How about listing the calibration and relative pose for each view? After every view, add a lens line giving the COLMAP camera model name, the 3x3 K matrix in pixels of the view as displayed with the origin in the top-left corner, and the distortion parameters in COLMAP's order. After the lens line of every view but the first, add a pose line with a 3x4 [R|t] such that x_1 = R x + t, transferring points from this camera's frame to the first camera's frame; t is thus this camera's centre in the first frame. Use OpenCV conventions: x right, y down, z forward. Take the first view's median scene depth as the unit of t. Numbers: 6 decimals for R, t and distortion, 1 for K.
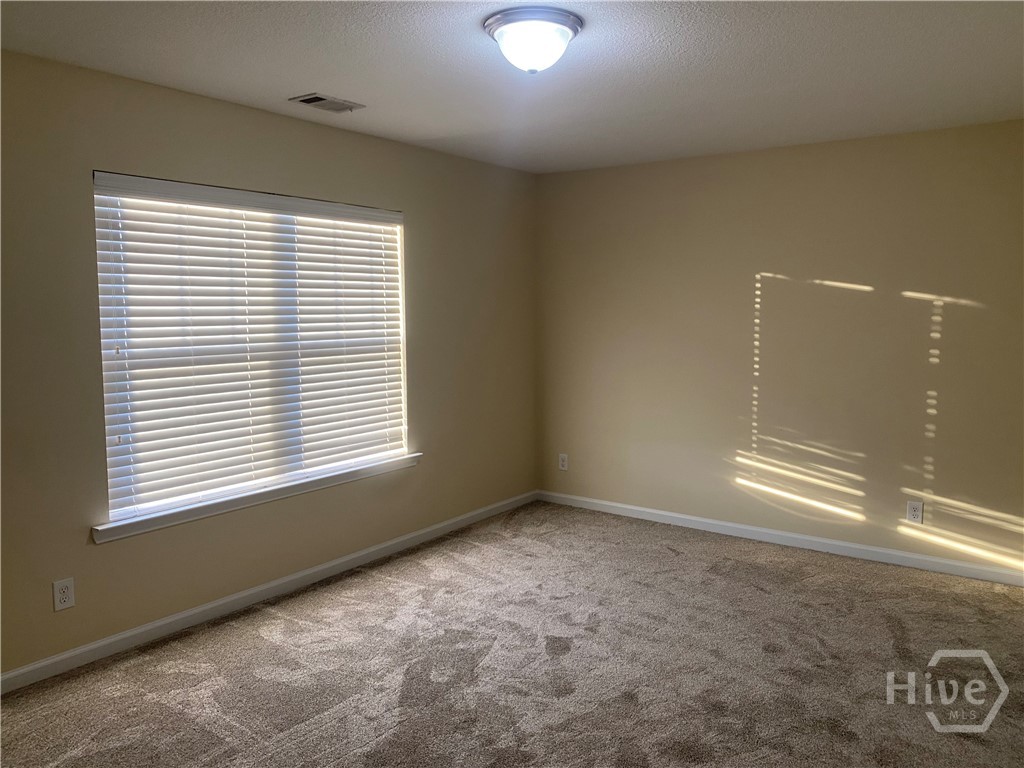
lens RADIAL K [[786.4, 0, 512.0], [0, 786.4, 384.0], [0, 0, 1]] dist [0.025027, 0.002758]
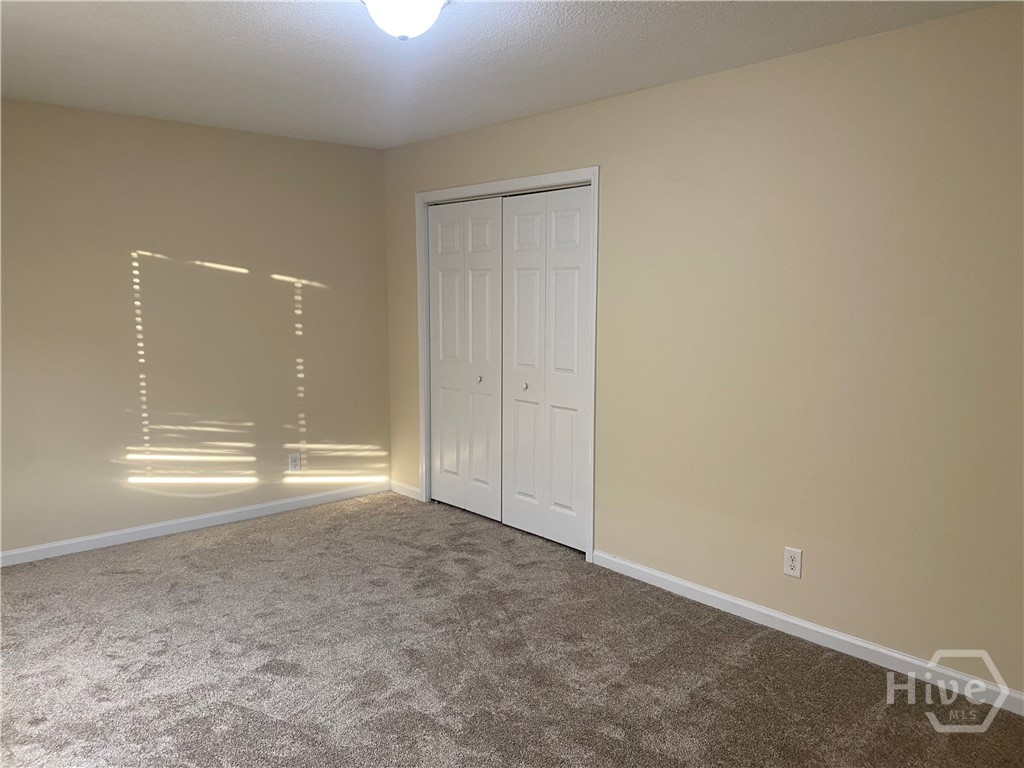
lens RADIAL K [[786.4, 0, 512.0], [0, 786.4, 384.0], [0, 0, 1]] dist [0.025027, 0.002758]
pose [[0.233887, -0.117027, 0.965195, -0.516643], [0.100125, 0.990351, 0.095814, -0.032920], [-0.967095, 0.074231, 0.243347, 0.377712]]
